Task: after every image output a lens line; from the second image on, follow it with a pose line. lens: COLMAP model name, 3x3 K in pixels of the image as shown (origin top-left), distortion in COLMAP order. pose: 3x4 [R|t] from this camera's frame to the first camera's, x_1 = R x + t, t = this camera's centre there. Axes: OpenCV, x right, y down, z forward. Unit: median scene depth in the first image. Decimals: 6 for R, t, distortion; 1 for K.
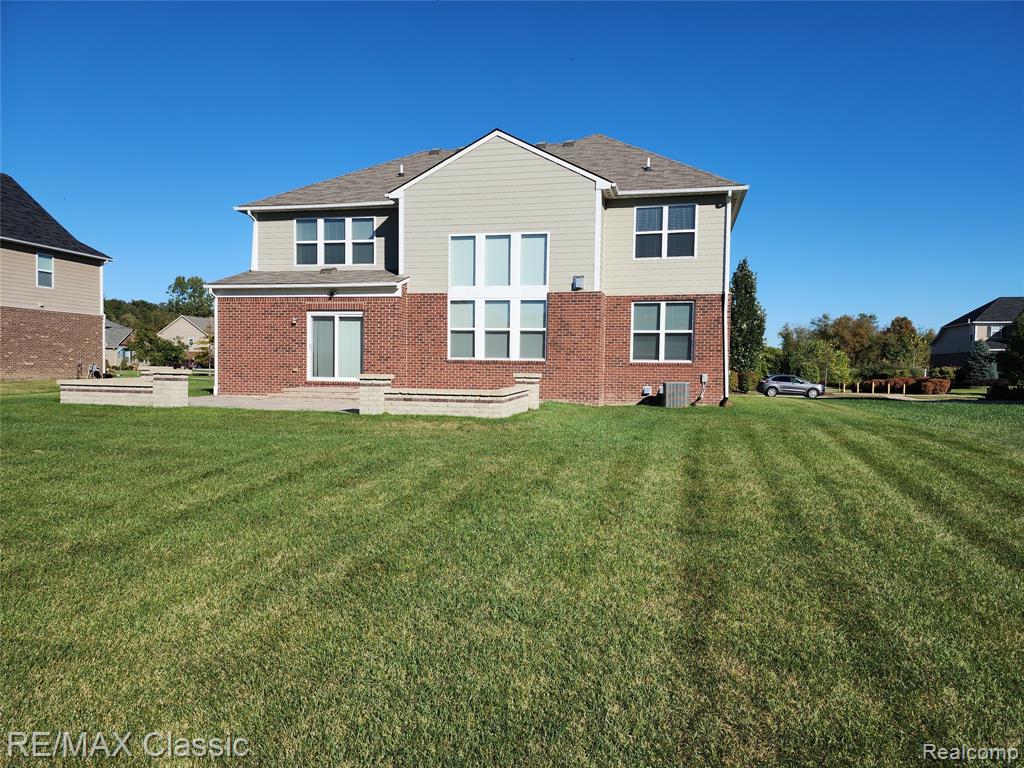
lens RADIAL K [[677.8, 0, 512.0], [0, 677.8, 384.0], [0, 0, 1]] dist [0.090929, -0.085417]
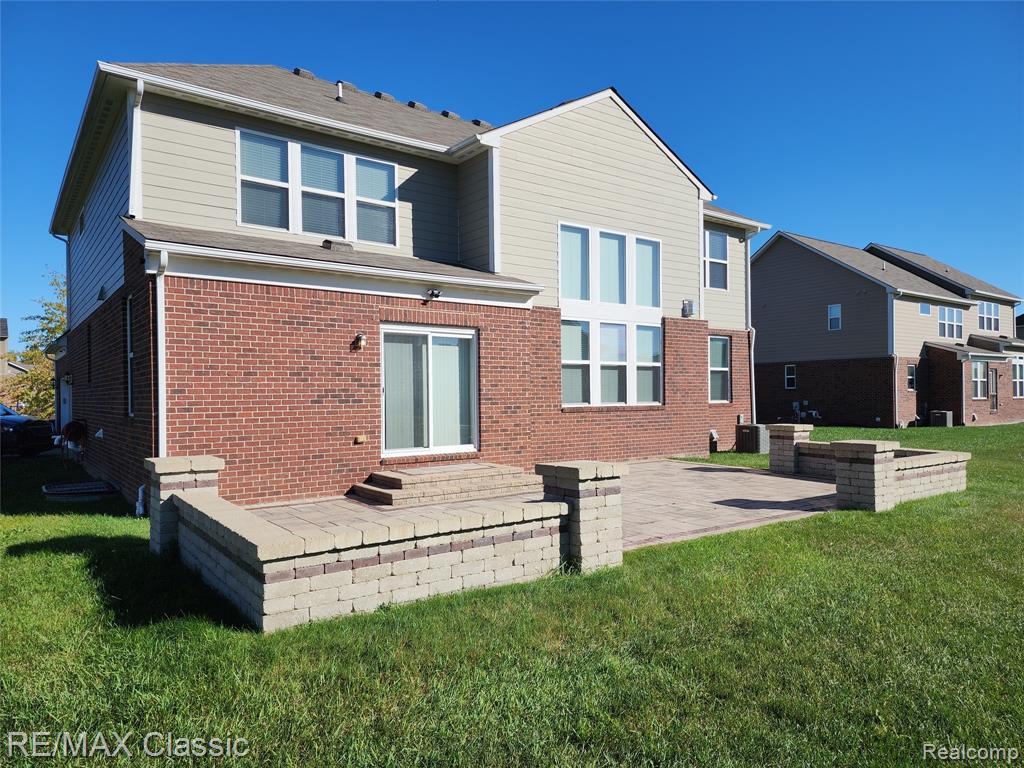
lens RADIAL K [[676.1, 0, 500.3], [0, 676.1, 395.7], [0, 0, 1]] dist [0.088319, -0.085234]
pose [[0.654346, -0.022064, 0.755874, -0.643860], [0.033391, 0.999442, 0.000267, -0.050194], [-0.755458, 0.025065, 0.654717, 0.614146]]
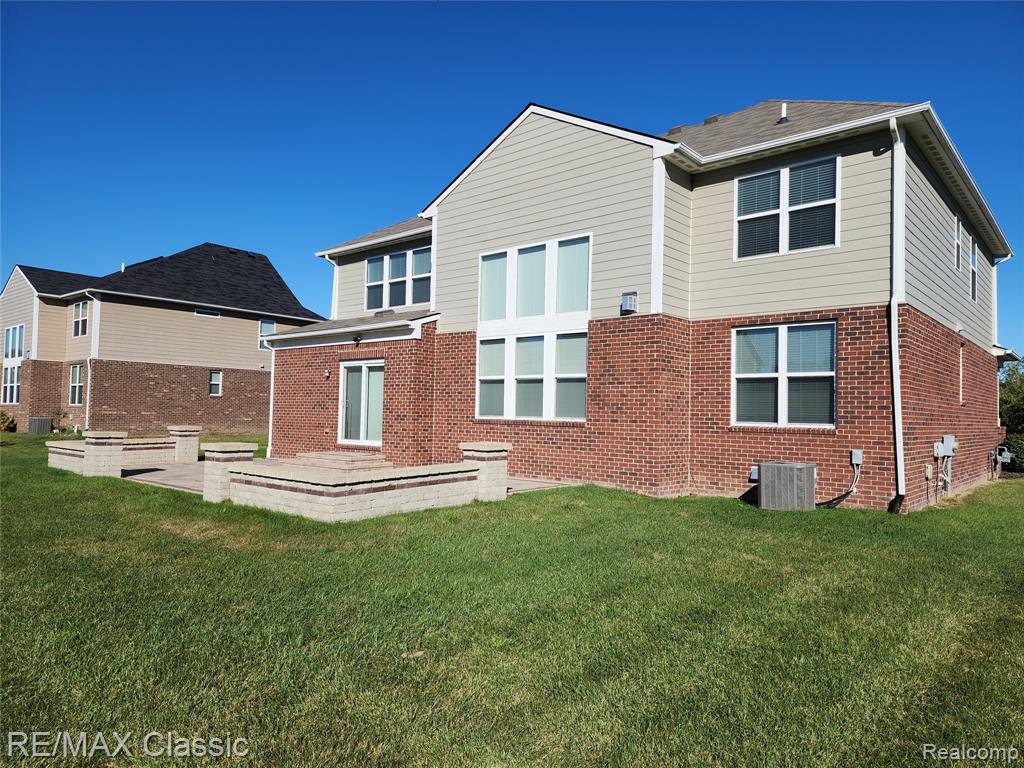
lens RADIAL K [[677.8, 0, 512.0], [0, 677.8, 384.0], [0, 0, 1]] dist [0.090929, -0.085417]
pose [[0.887189, -0.017822, -0.461063, 0.286194], [-0.018057, 0.997147, -0.073289, -0.020994], [0.461054, 0.073347, 0.884336, 0.362291]]
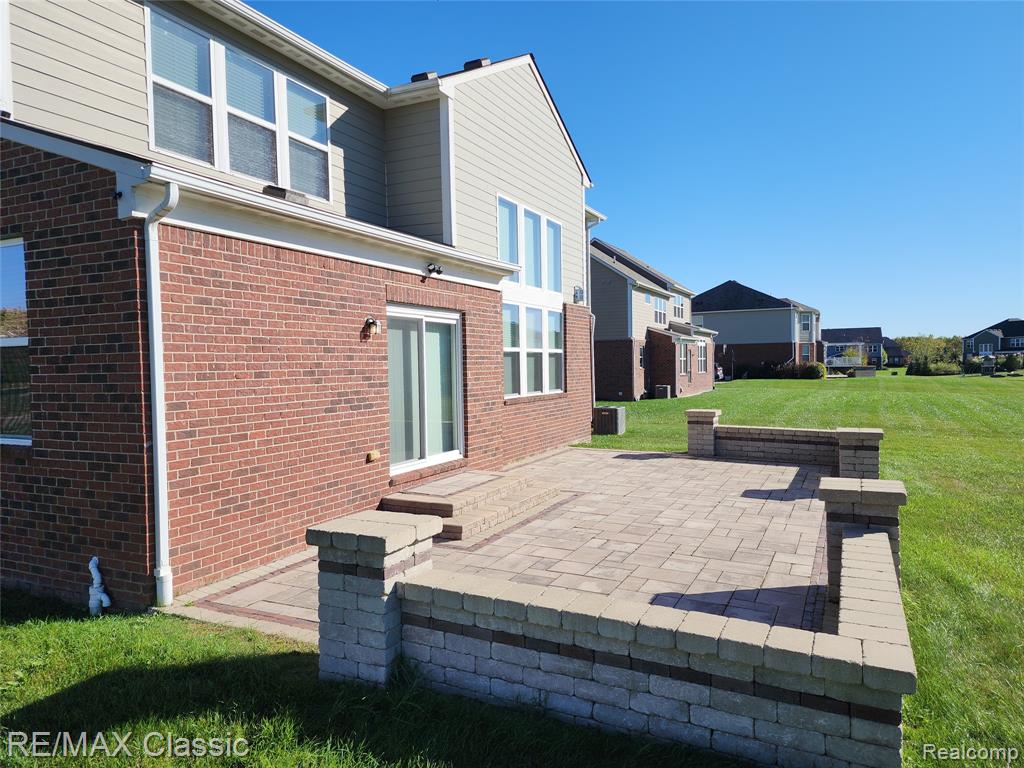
lens RADIAL K [[677.8, 0, 512.0], [0, 677.8, 384.0], [0, 0, 1]] dist [0.090929, -0.085417]
pose [[0.228378, -0.047622, 0.972407, -0.688804], [0.038302, 0.998469, 0.039903, -0.074727], [-0.972819, 0.028132, 0.229853, 0.859229]]
